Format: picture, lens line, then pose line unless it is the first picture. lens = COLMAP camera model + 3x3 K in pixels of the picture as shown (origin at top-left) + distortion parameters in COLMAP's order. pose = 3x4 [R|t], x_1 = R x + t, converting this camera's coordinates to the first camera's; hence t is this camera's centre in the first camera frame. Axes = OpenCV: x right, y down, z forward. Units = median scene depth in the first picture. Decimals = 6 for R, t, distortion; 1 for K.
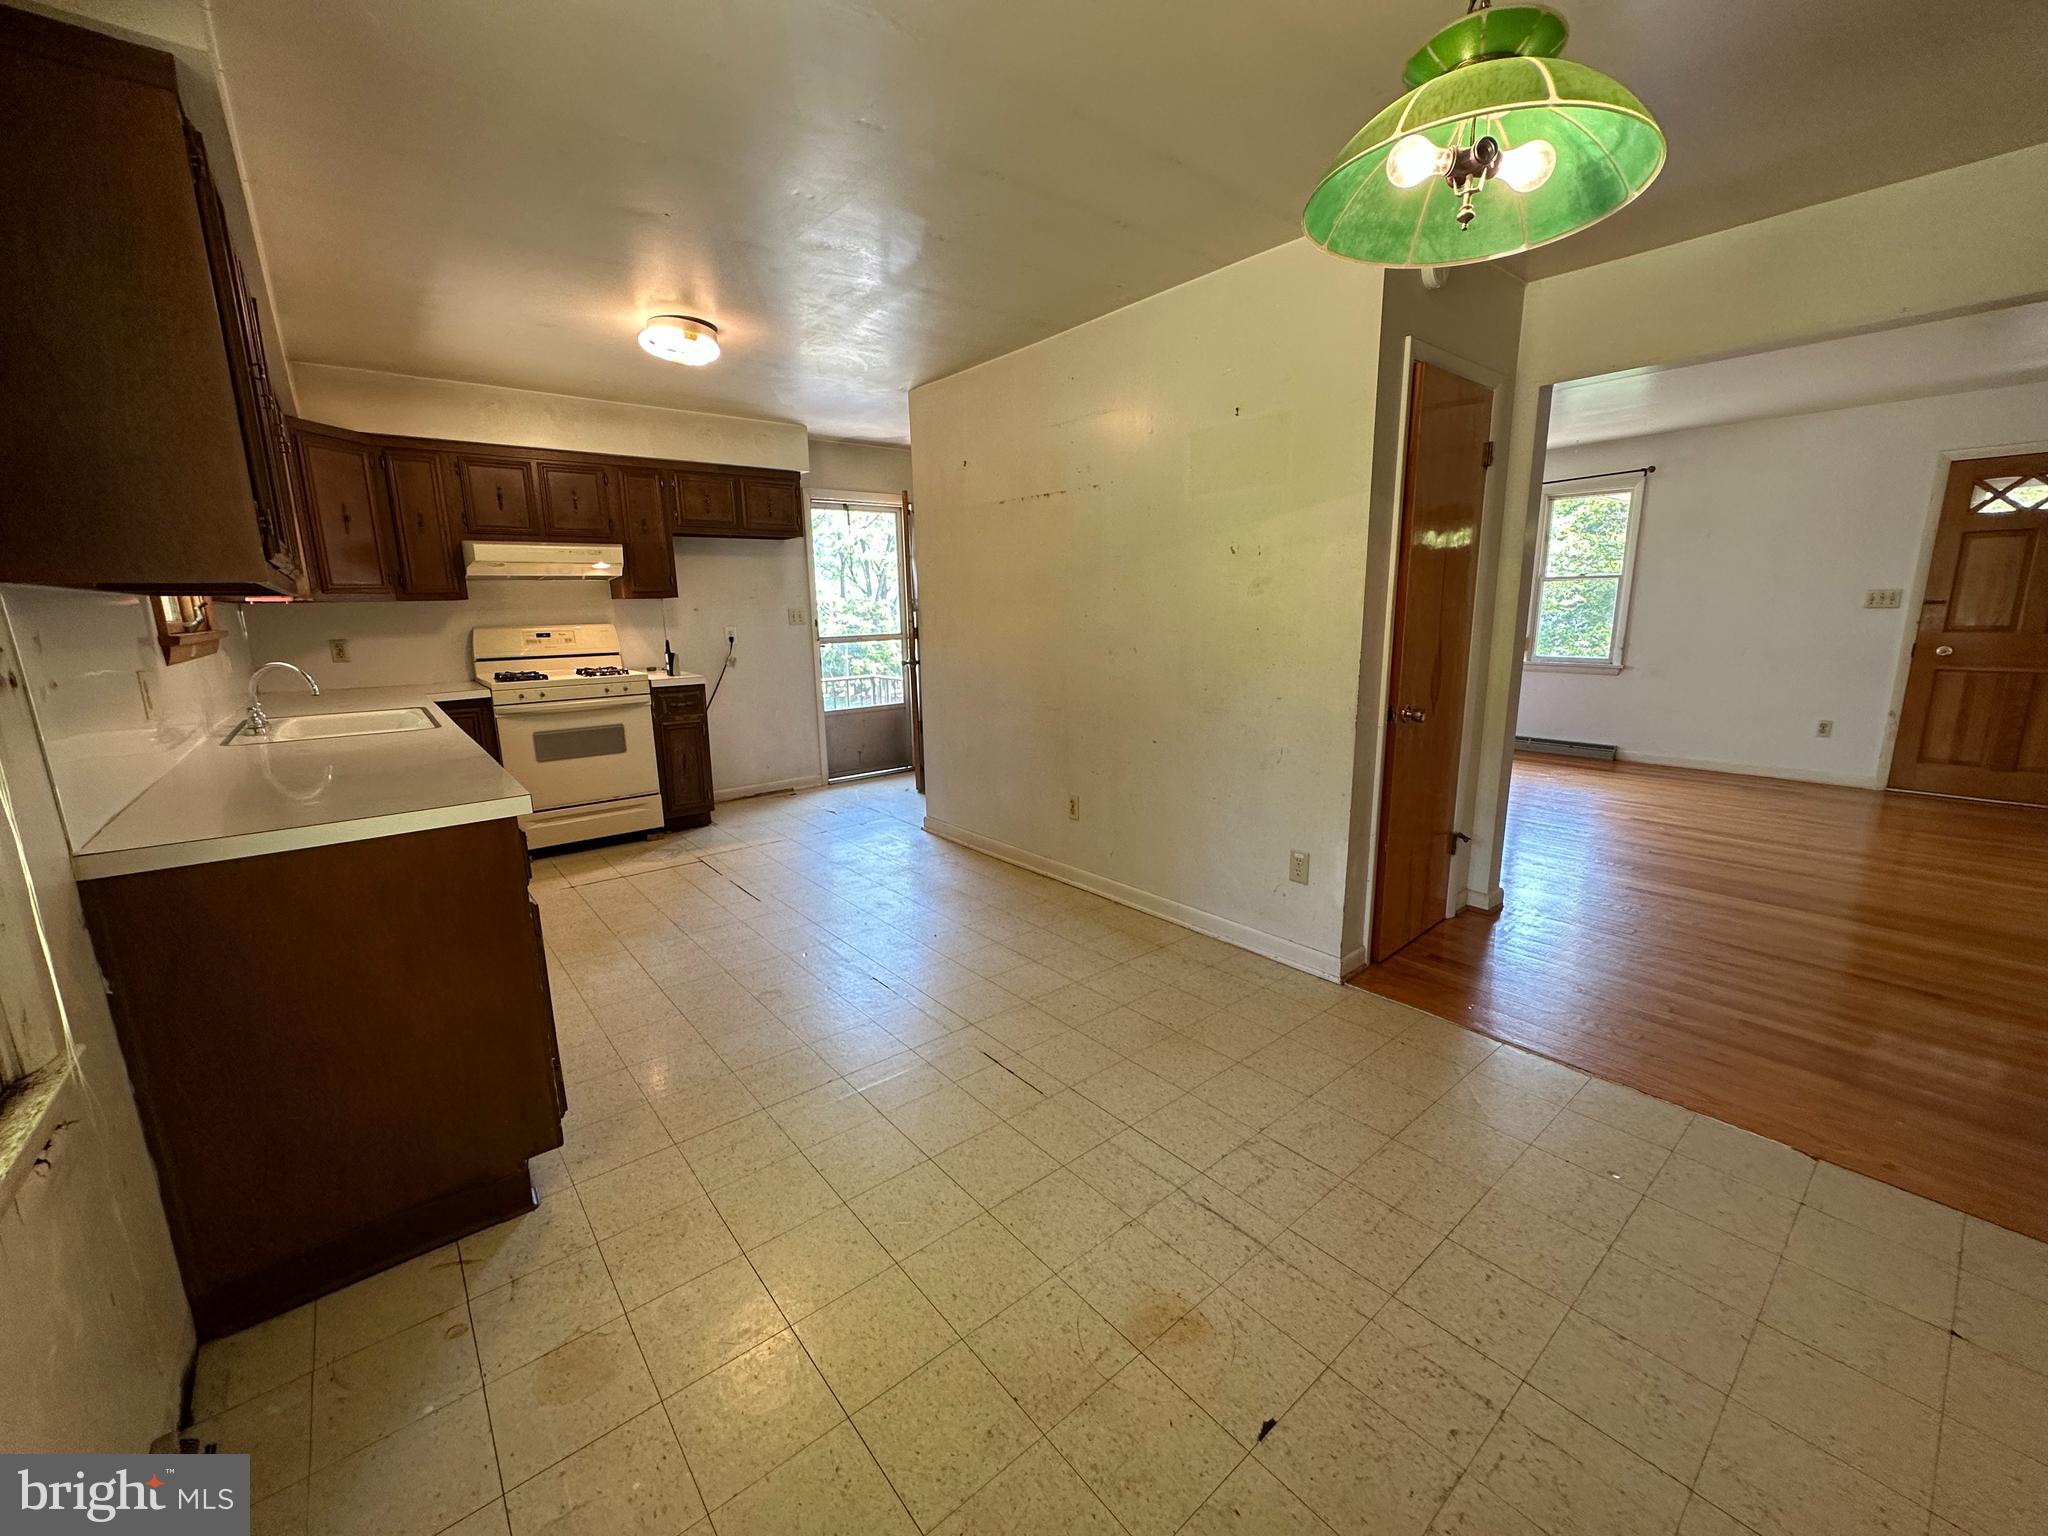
lens RADIAL K [[817.6, 0, 1022.0], [0, 817.6, 765.8], [0, 0, 1]] dist [-0.002221, 0.000269]
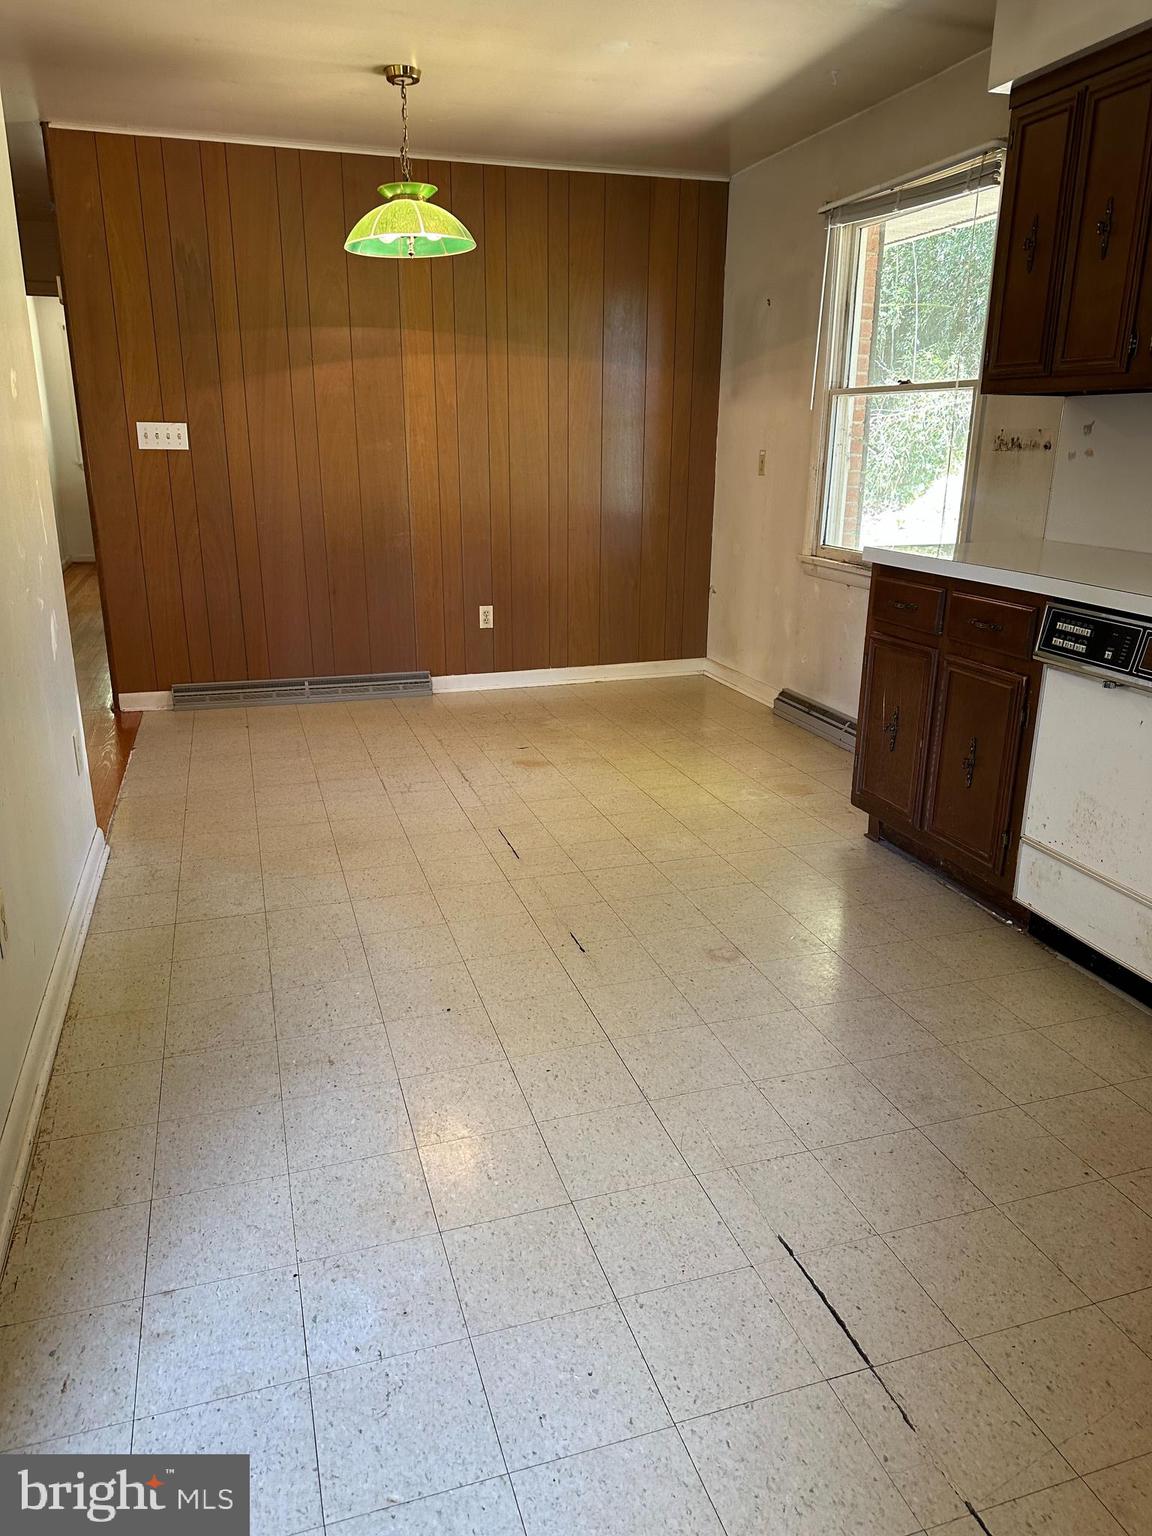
lens RADIAL K [[1076.9, 0, 576.0], [0, 1076.9, 768.0], [0, 0, 1]] dist [0.058494, -0.076100]
pose [[-0.928042, -0.096544, 0.359746, -0.324119], [0.084140, 0.886523, 0.454970, -0.200446], [-0.362848, 0.452500, -0.814607, 1.105466]]
